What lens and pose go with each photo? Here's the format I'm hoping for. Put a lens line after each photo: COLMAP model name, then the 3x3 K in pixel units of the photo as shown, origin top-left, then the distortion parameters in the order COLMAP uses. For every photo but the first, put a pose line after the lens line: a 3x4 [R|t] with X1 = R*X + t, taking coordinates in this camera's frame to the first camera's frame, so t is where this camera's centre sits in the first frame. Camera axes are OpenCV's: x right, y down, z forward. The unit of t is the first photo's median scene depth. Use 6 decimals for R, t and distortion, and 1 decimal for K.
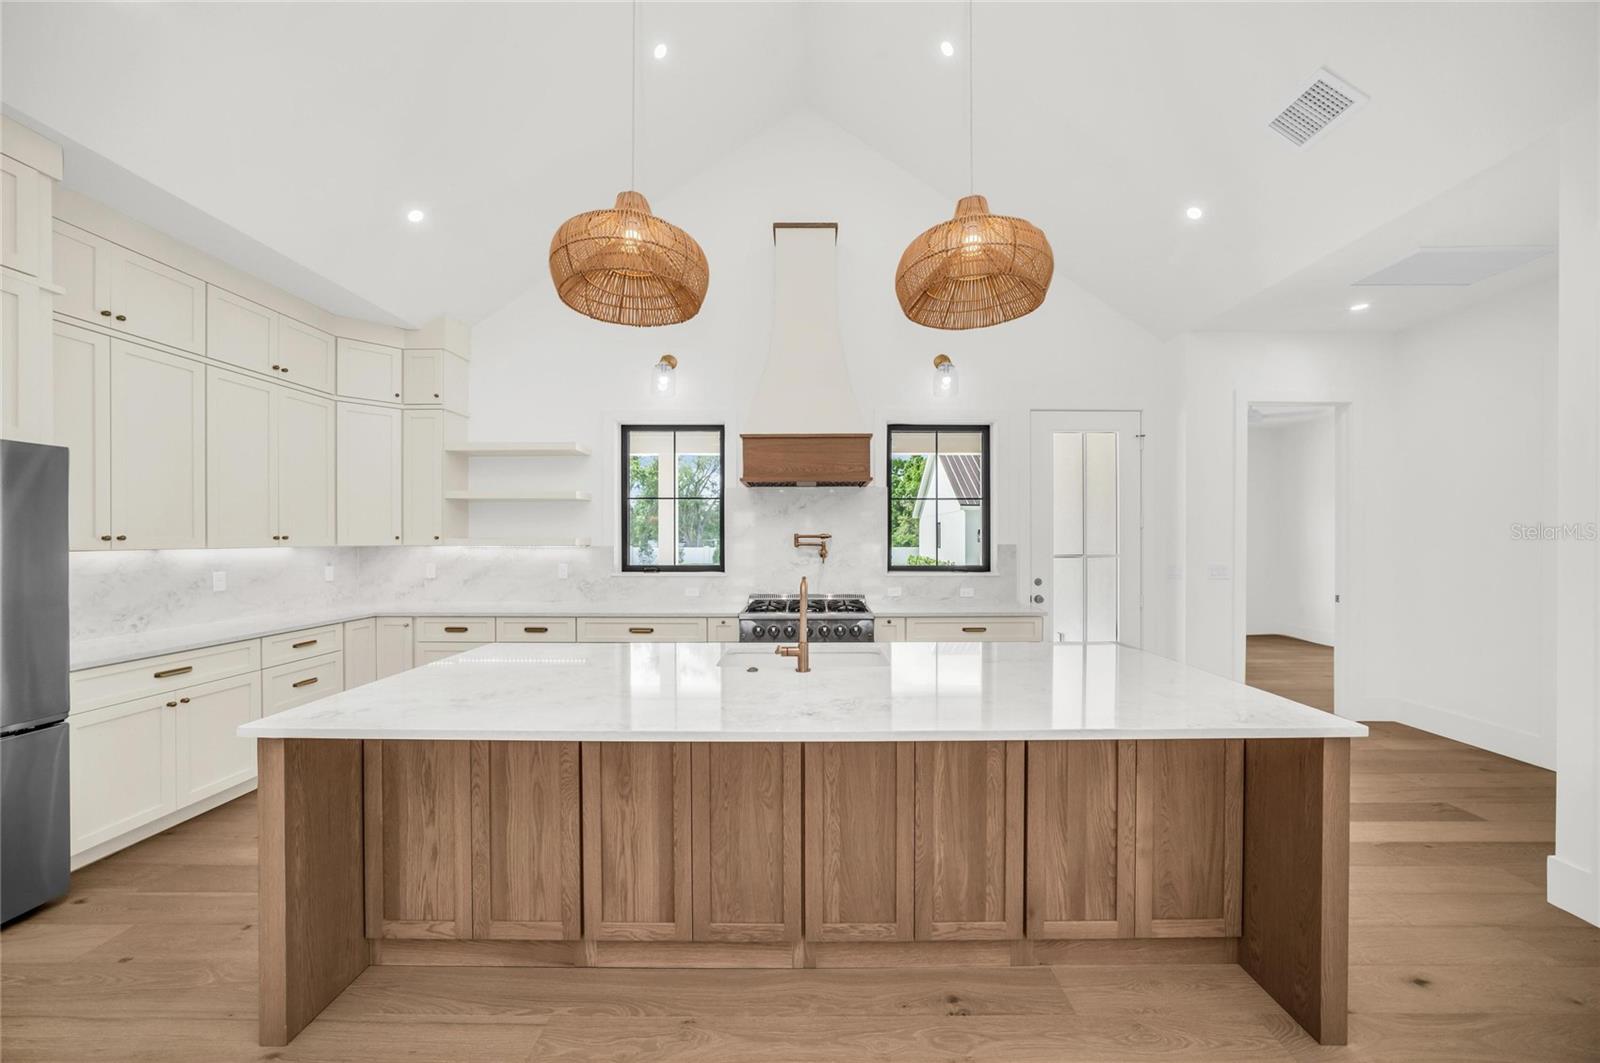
lens RADIAL K [[586.3, 0, 805.2], [0, 586.3, 532.4], [0, 0, 1]] dist [-0.014478, 0.002332]
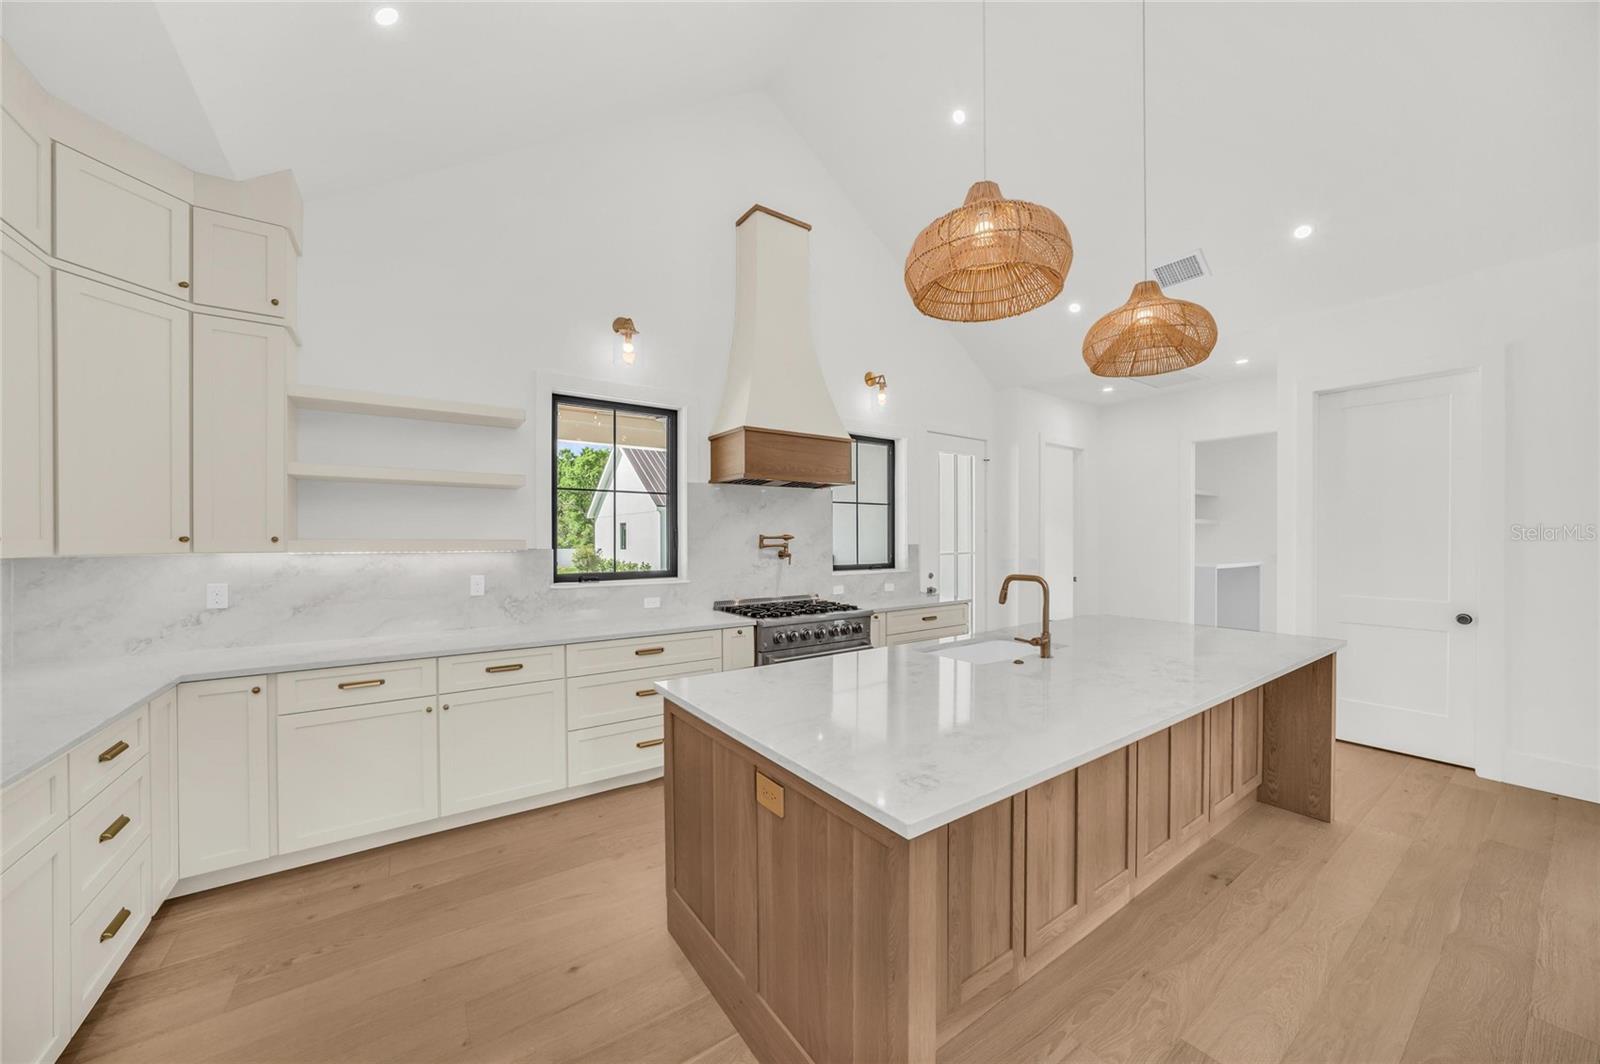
lens RADIAL K [[586.3, 0, 813.7], [0, 586.3, 534.0], [0, 0, 1]] dist [-0.014478, 0.002332]
pose [[0.803836, 0.004336, 0.594835, -0.541727], [-0.005152, 0.999987, -0.000327, 0.001195], [-0.594828, -0.002801, 0.803848, 0.191221]]
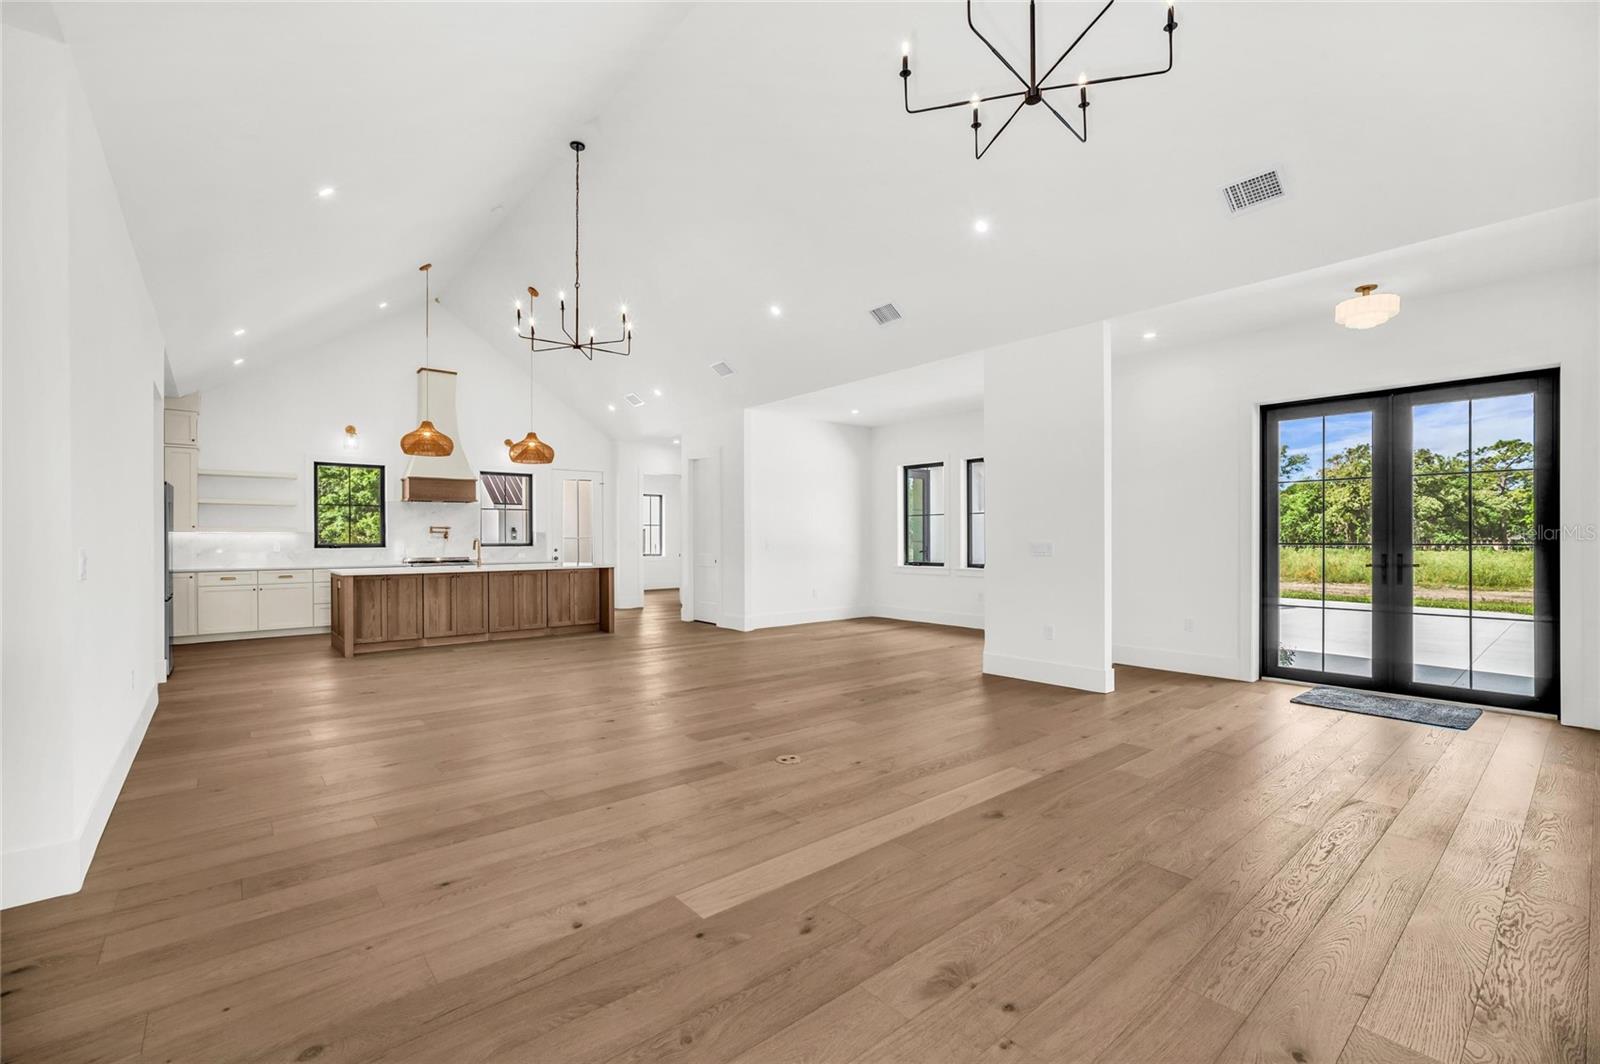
lens RADIAL K [[693.1, 0, 817.7], [0, 693.1, 539.9], [0, 0, 1]] dist [-0.015996, 0.000595]
pose [[0.753374, -0.004403, 0.657578, -0.577082], [-0.002599, 0.999950, 0.009673, 0.022615], [-0.657587, -0.008996, 0.753325, -1.629929]]
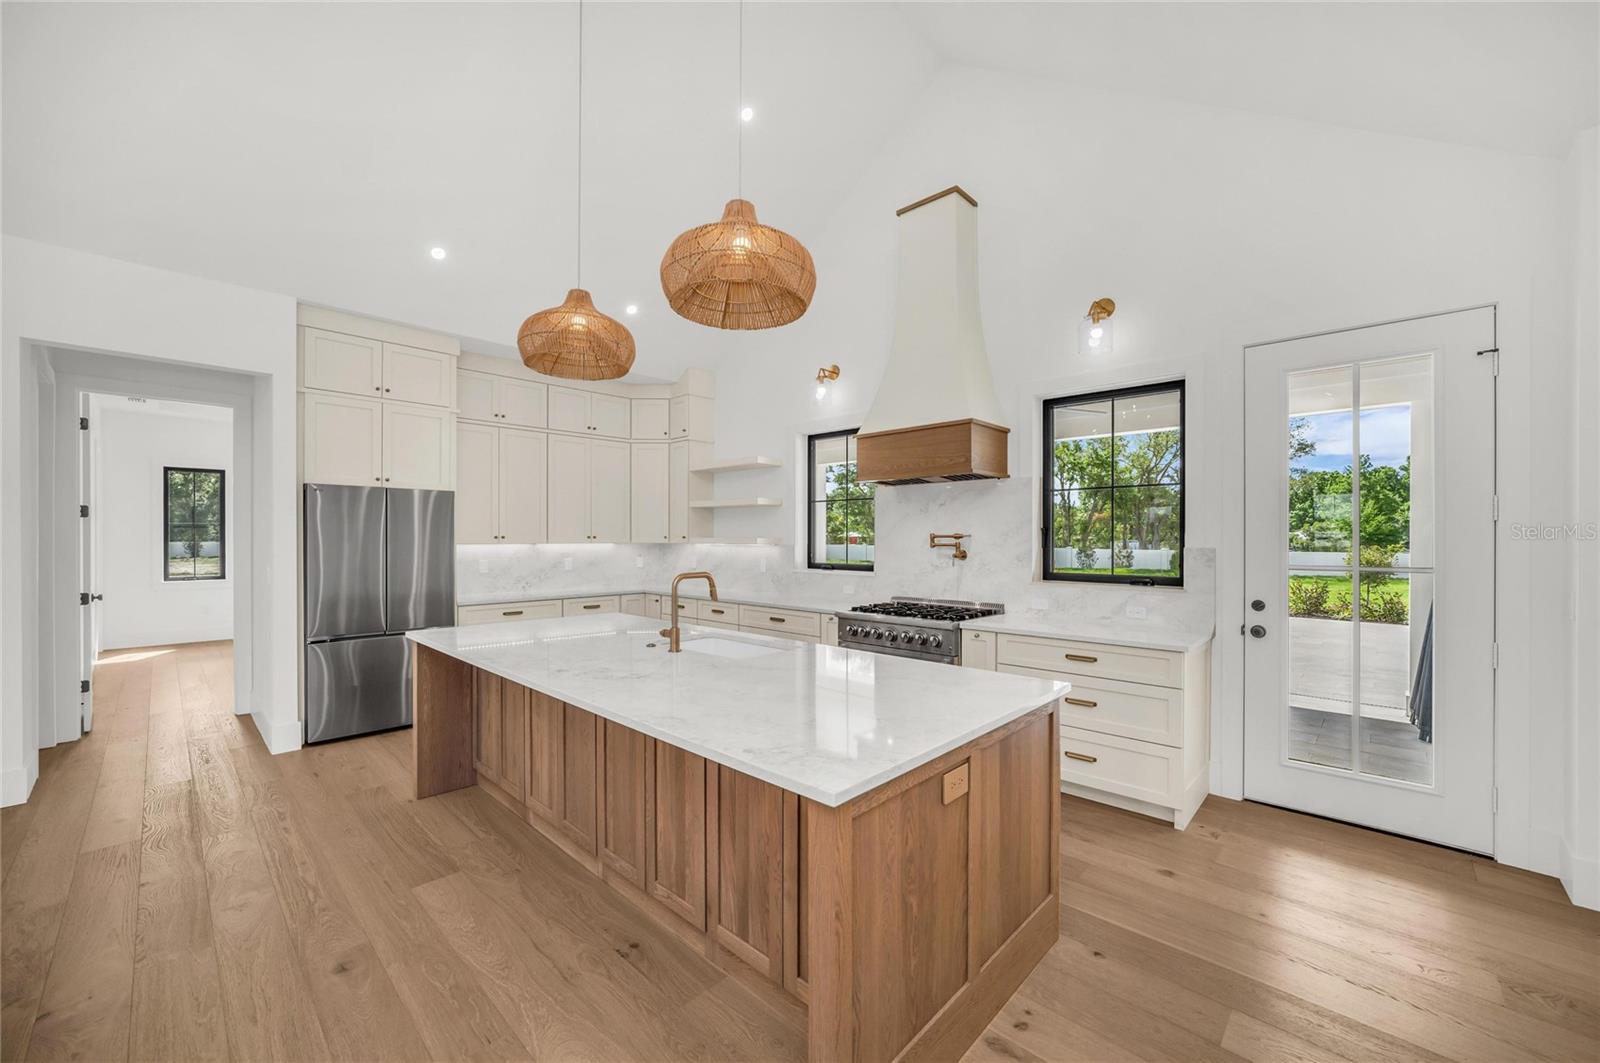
lens RADIAL K [[619.3, 0, 796.2], [0, 619.3, 542.2], [0, 0, 1]] dist [-0.013344, 0.001107]
pose [[0.725811, 0.006259, -0.687866, 0.530893], [0.004816, 0.999888, 0.014180, 0.001279], [0.687878, -0.013605, 0.725699, 0.145920]]
